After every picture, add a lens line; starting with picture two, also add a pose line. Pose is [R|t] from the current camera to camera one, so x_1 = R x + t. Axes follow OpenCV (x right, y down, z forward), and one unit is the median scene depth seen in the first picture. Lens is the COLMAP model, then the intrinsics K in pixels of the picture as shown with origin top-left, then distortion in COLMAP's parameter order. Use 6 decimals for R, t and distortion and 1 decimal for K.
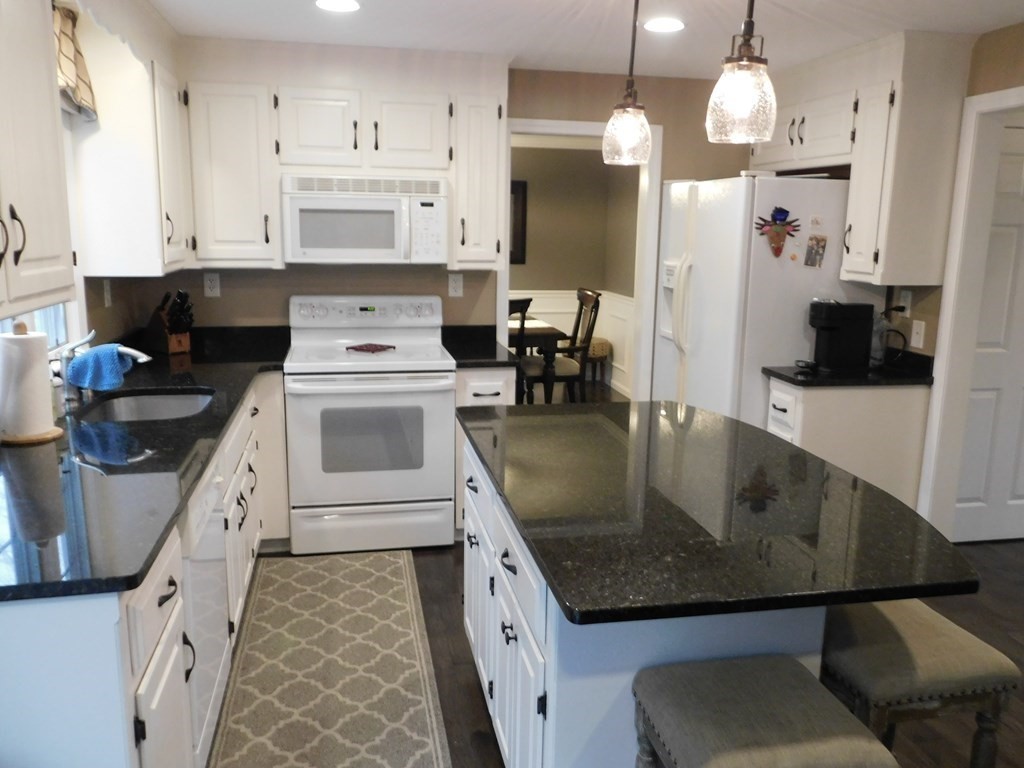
lens RADIAL K [[838.2, 0, 512.0], [0, 838.2, 384.0], [0, 0, 1]] dist [-0.033088, -0.000654]
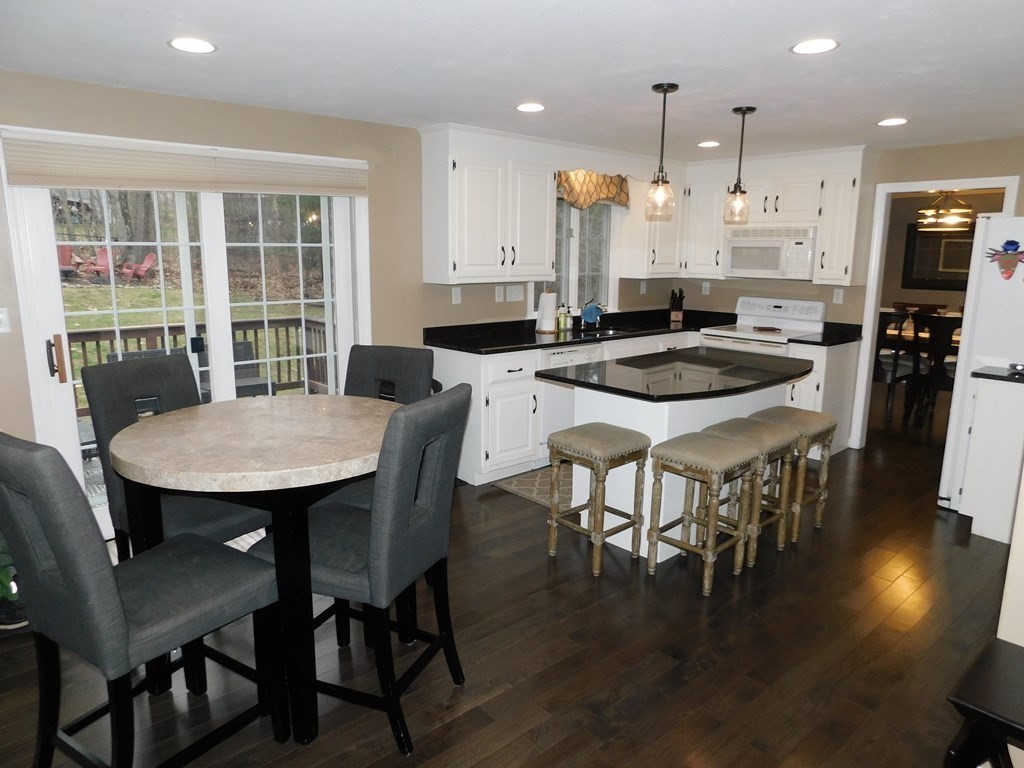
lens RADIAL K [[681.7, 0, 512.0], [0, 681.7, 384.0], [0, 0, 1]] dist [-0.000884, -0.000299]
pose [[0.516680, 0.155186, -0.841997, 0.778671], [-0.165821, 0.982953, 0.079411, 0.044153], [0.839967, 0.098591, 0.533606, -0.159878]]
